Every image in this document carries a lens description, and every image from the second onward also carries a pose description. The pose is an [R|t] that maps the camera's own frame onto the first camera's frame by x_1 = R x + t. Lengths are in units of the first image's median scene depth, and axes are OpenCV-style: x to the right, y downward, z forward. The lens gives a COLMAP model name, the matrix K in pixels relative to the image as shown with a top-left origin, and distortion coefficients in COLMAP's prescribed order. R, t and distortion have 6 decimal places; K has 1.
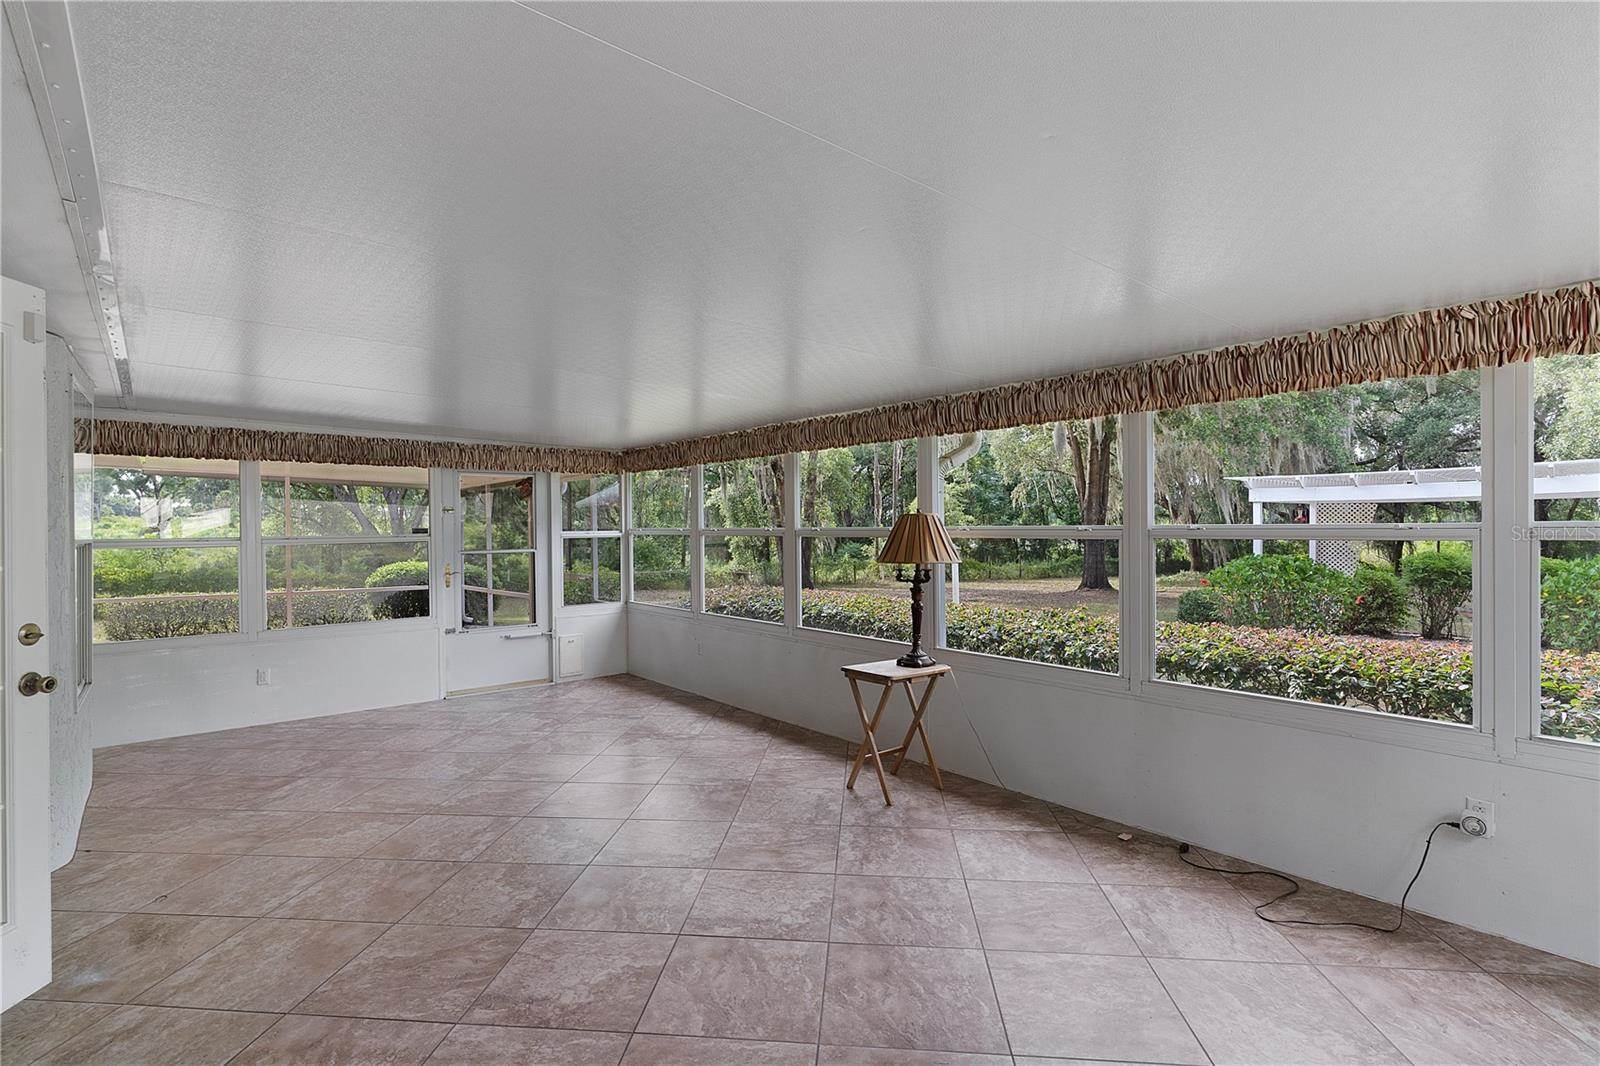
lens RADIAL K [[776.6, 0, 801.1], [0, 776.6, 533.5], [0, 0, 1]] dist [0.000875, 0.000477]
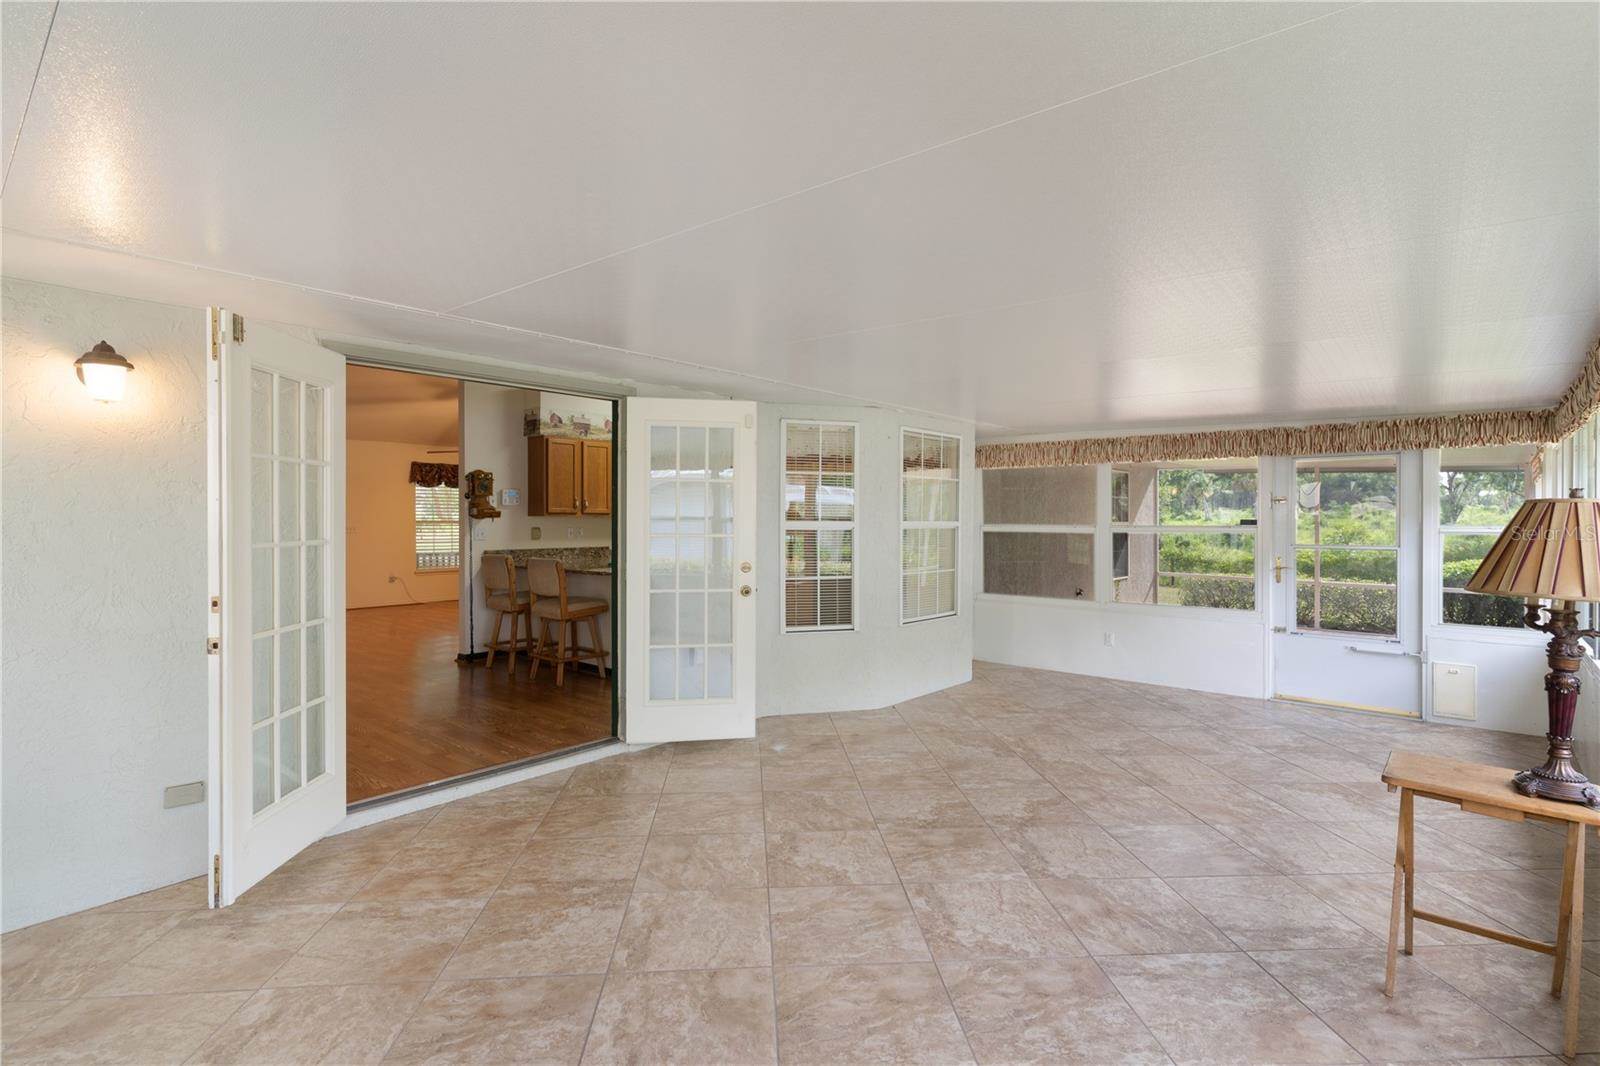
lens RADIAL K [[776.6, 0, 791.2], [0, 776.6, 524.0], [0, 0, 1]] dist [0.000875, 0.000477]
pose [[0.145010, 0.014520, -0.989324, 0.401885], [-0.012724, 0.999837, 0.012810, -0.005990], [0.989348, 0.010730, 0.145172, 0.295132]]
